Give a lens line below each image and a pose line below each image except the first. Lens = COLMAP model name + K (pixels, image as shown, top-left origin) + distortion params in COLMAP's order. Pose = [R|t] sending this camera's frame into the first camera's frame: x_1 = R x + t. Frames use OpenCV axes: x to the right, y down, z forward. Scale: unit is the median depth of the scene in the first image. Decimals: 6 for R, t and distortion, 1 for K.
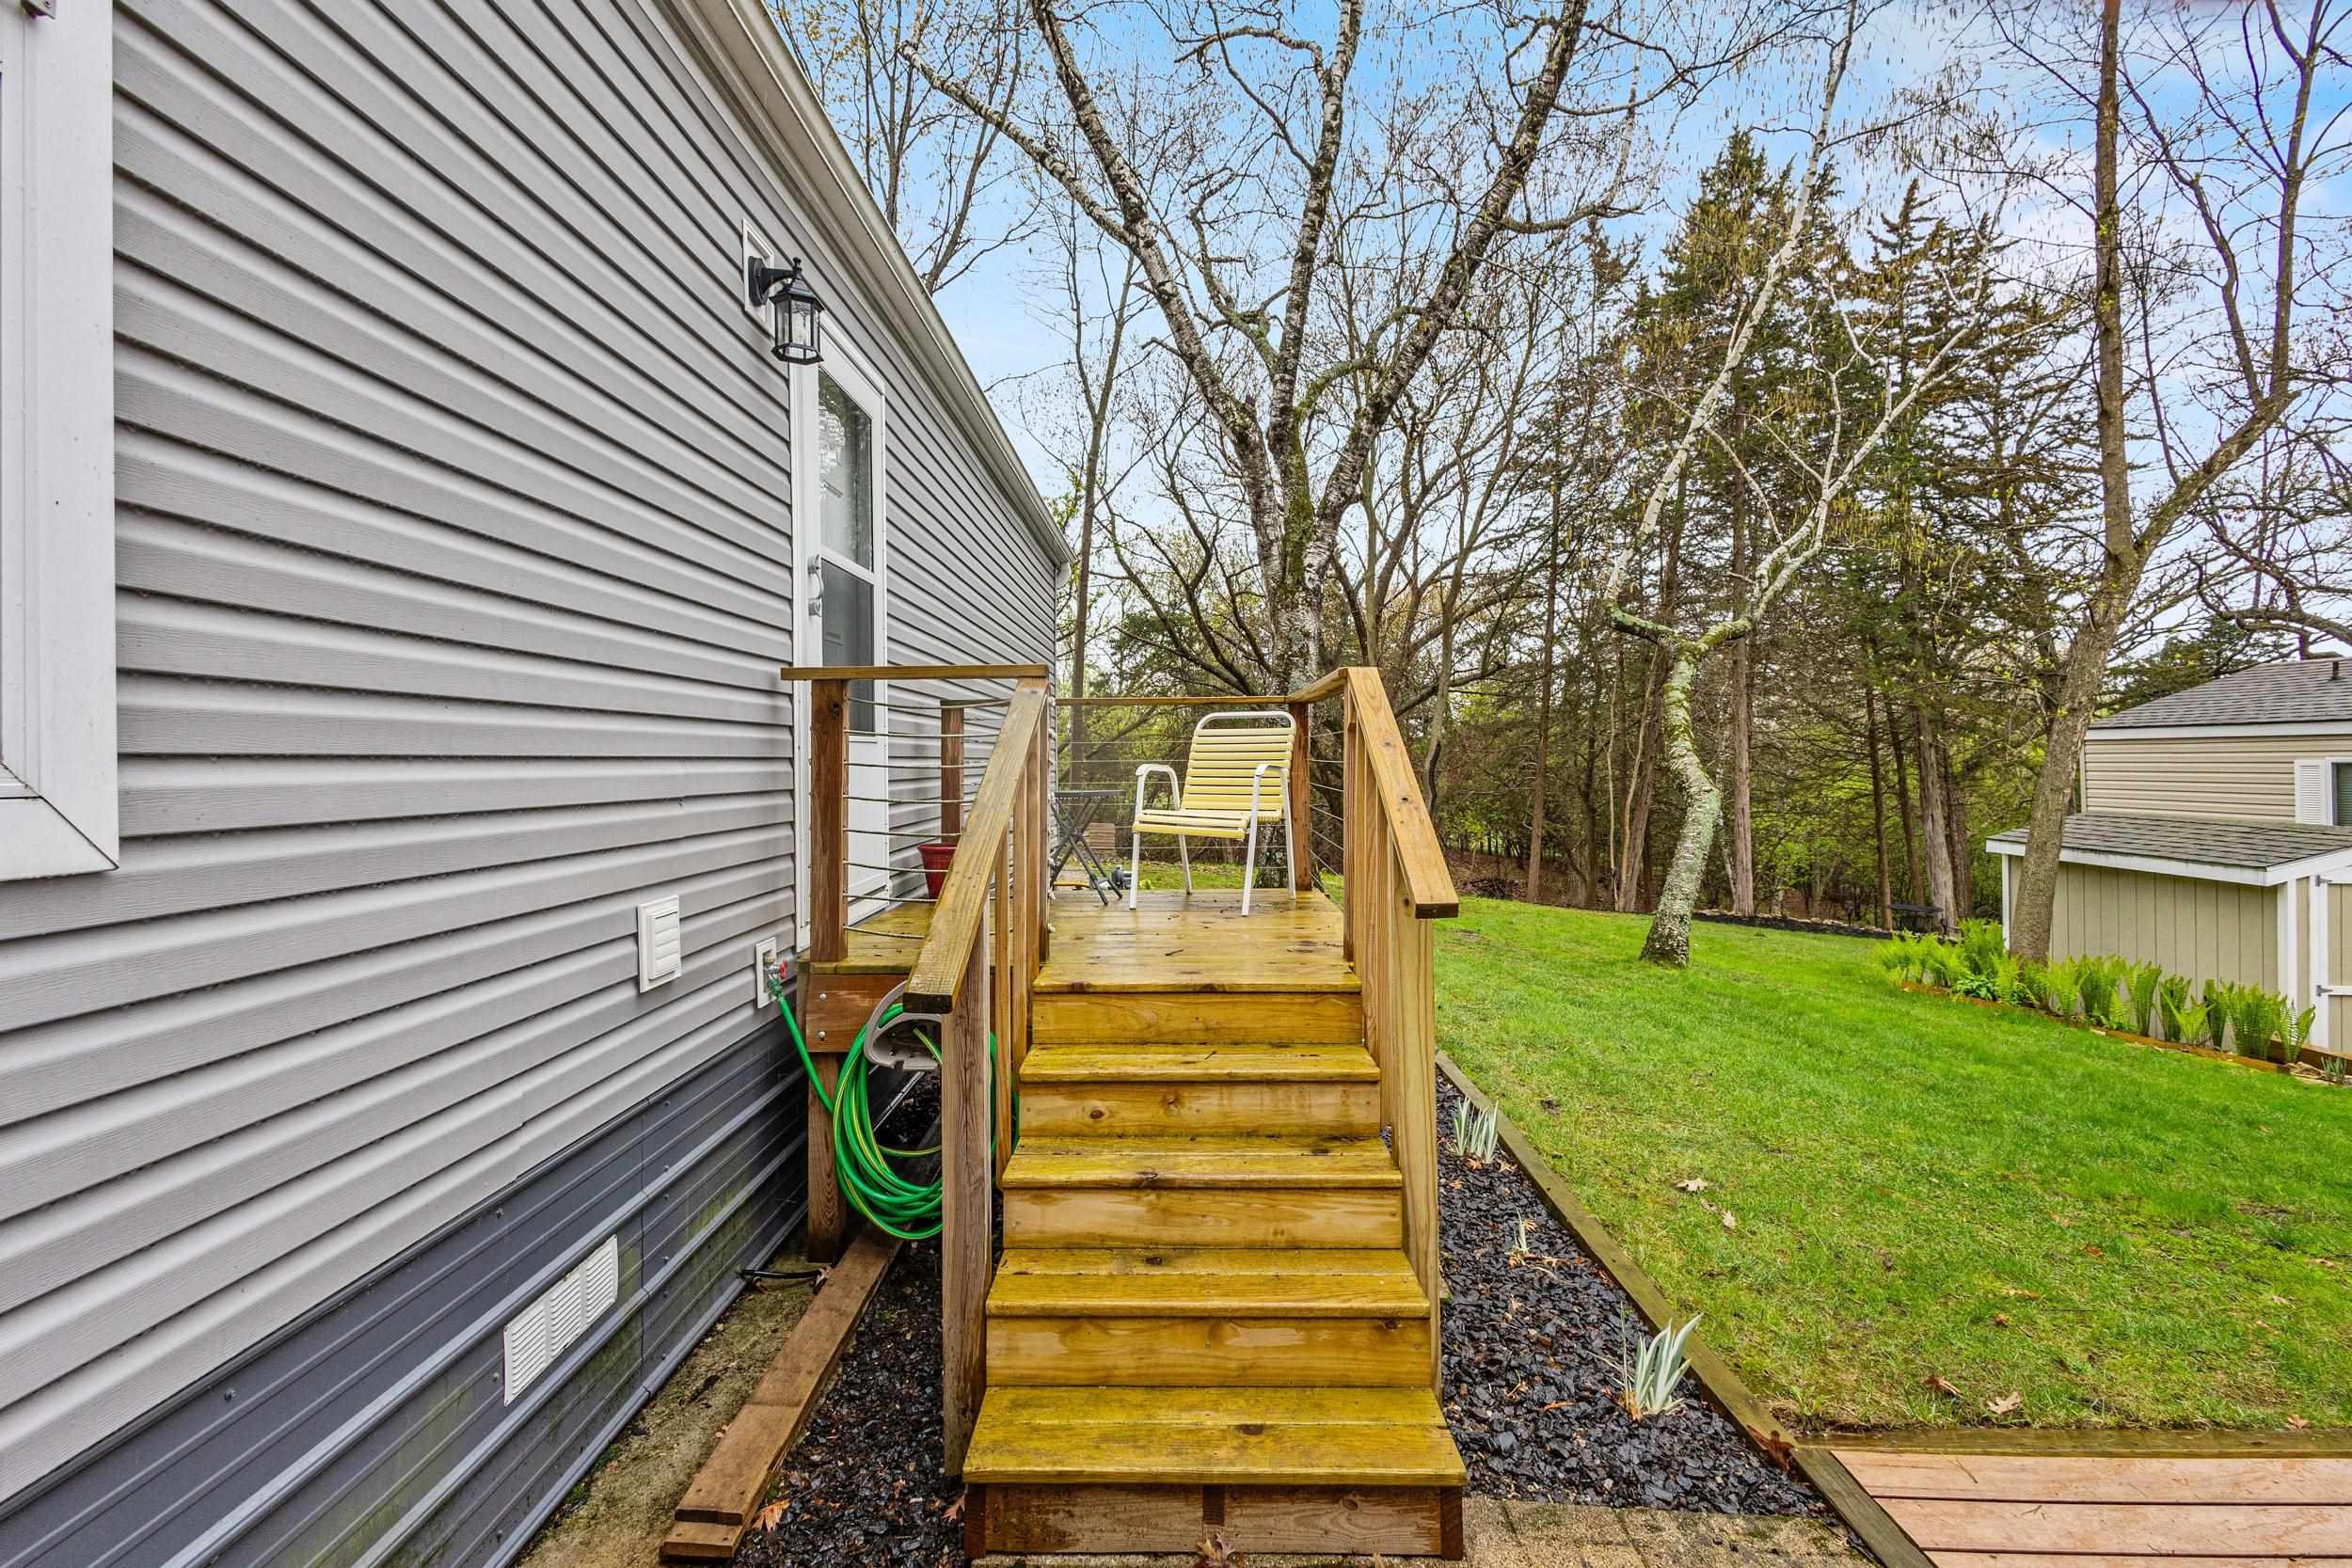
lens RADIAL K [[1088.5, 0, 1170.5], [0, 1088.5, 748.3], [0, 0, 1]] dist [0.014688, -0.004589]
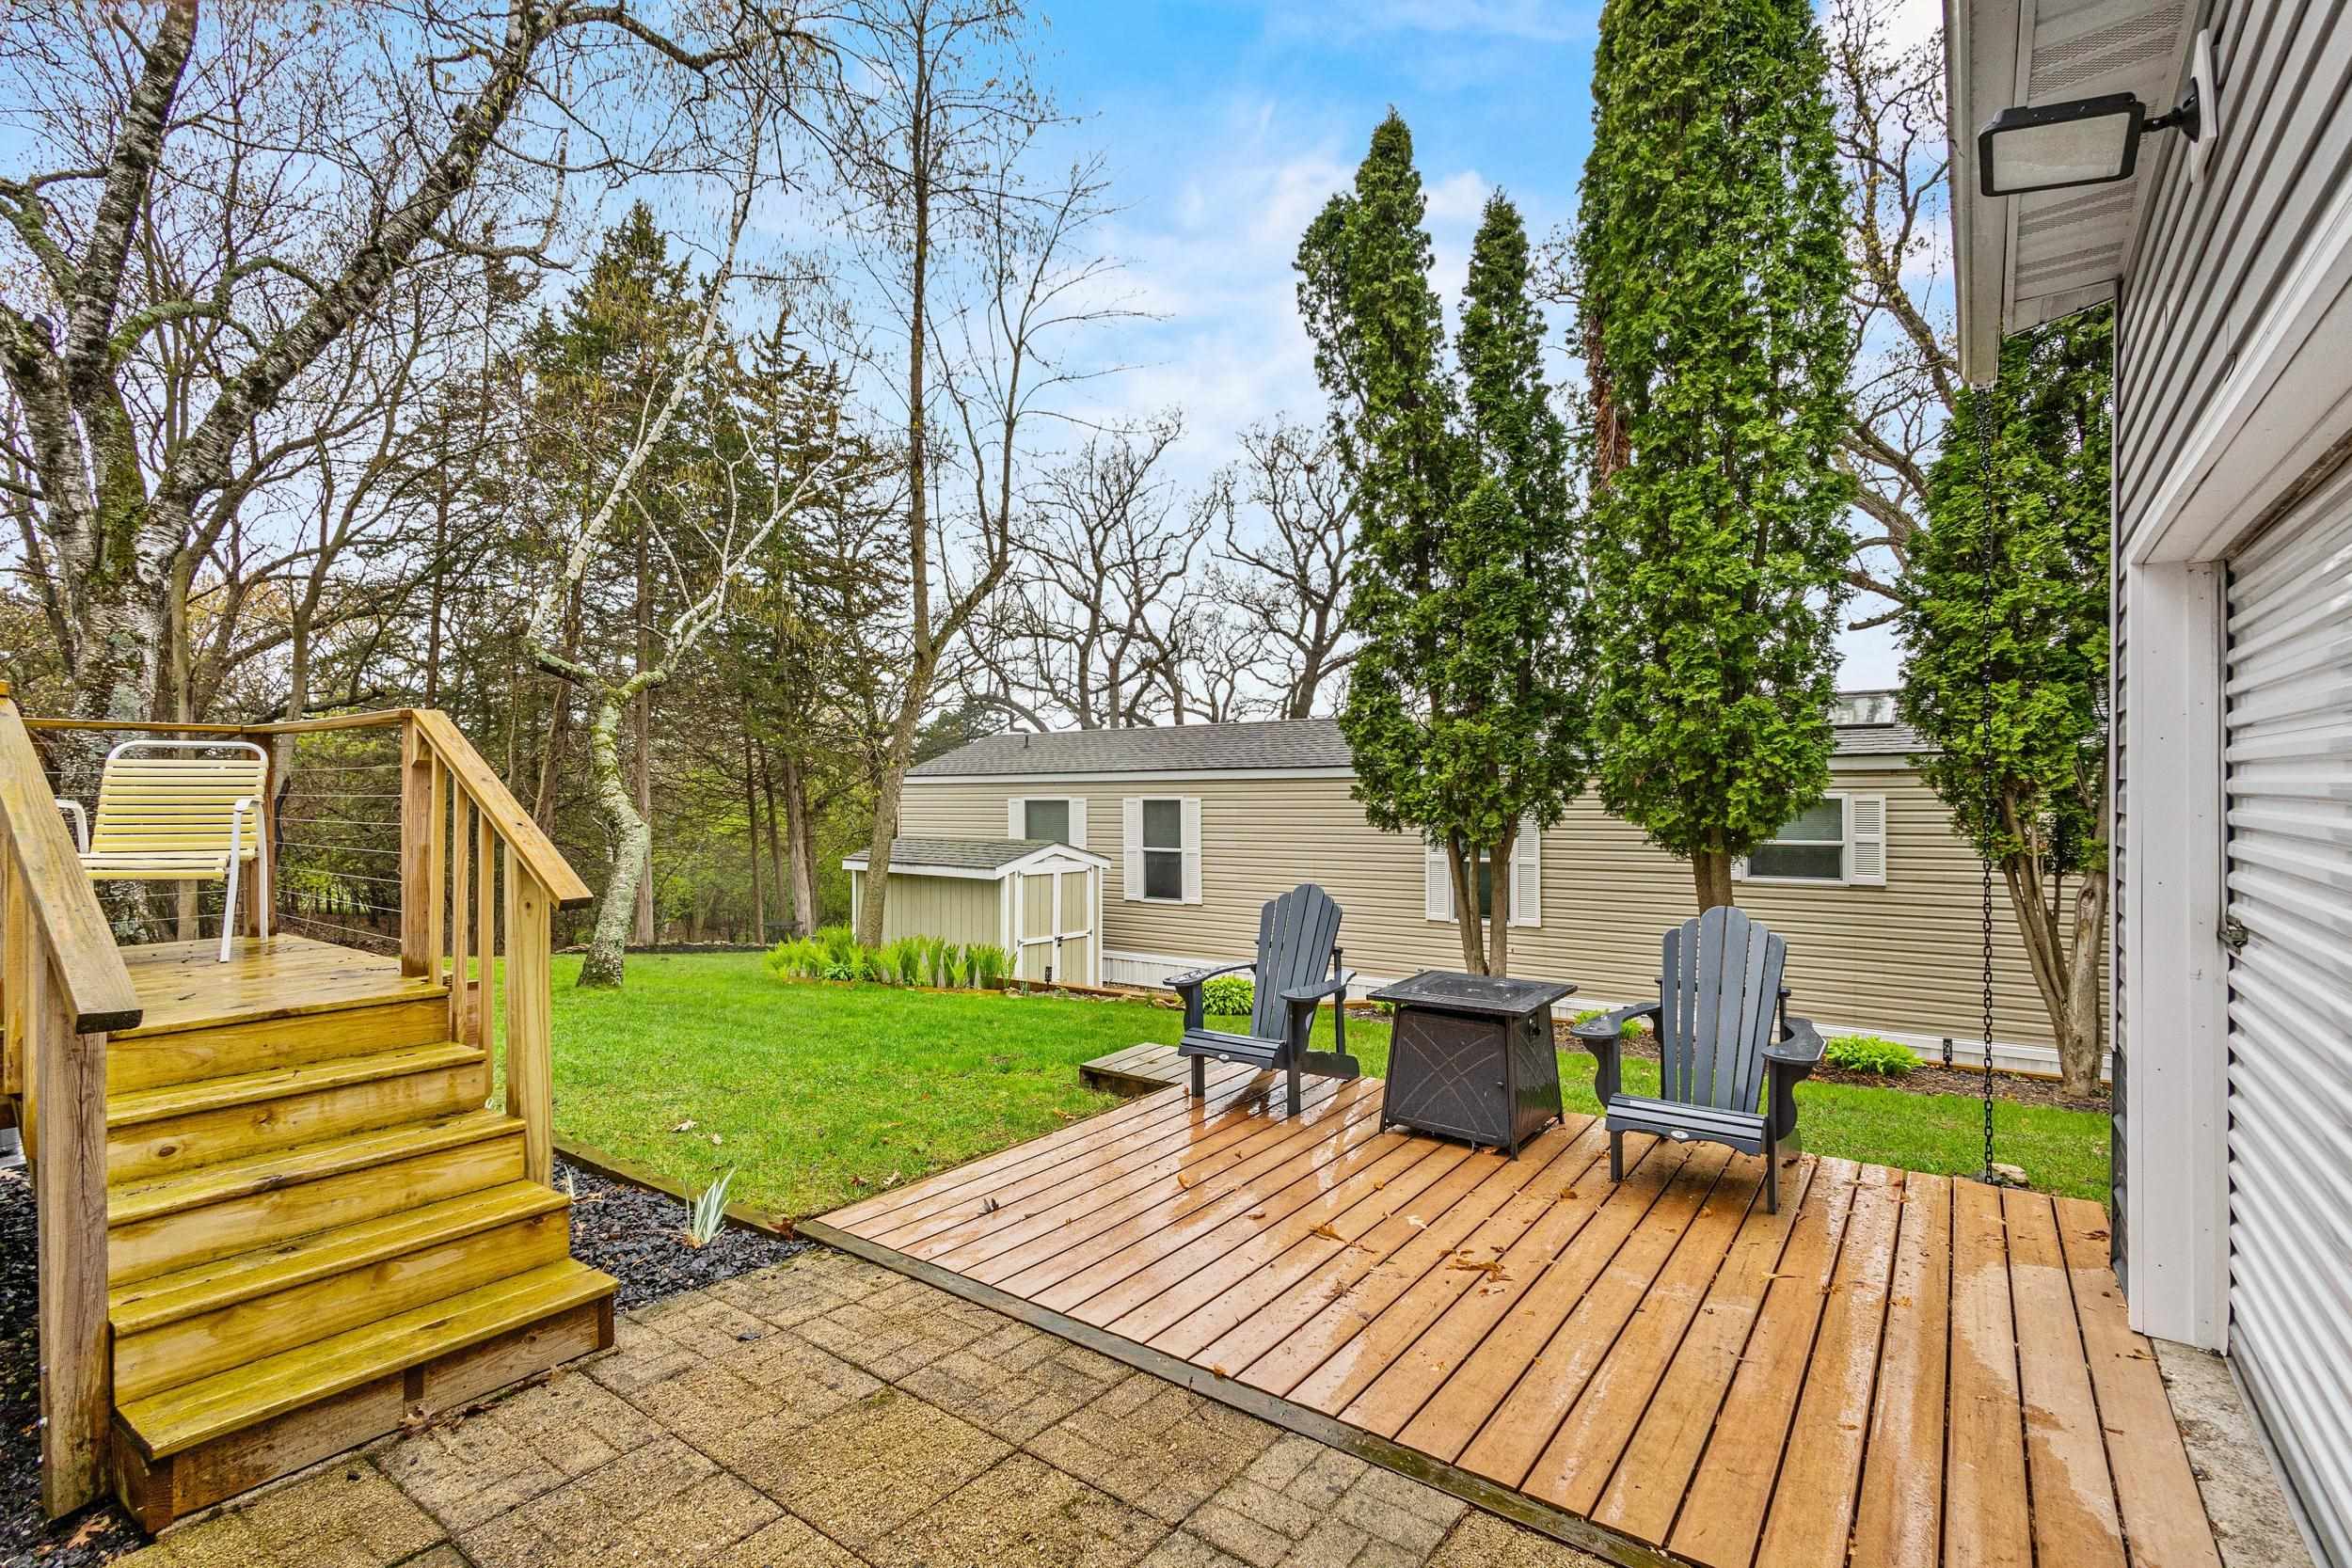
lens RADIAL K [[1088.5, 0, 1176.0], [0, 1088.5, 785.6], [0, 0, 1]] dist [0.014688, -0.004589]
pose [[0.579964, 0.010279, 0.814577, -0.087419], [-0.007686, 0.999945, -0.007146, 0.001445], [-0.814606, -0.002116, 0.580011, -0.078740]]
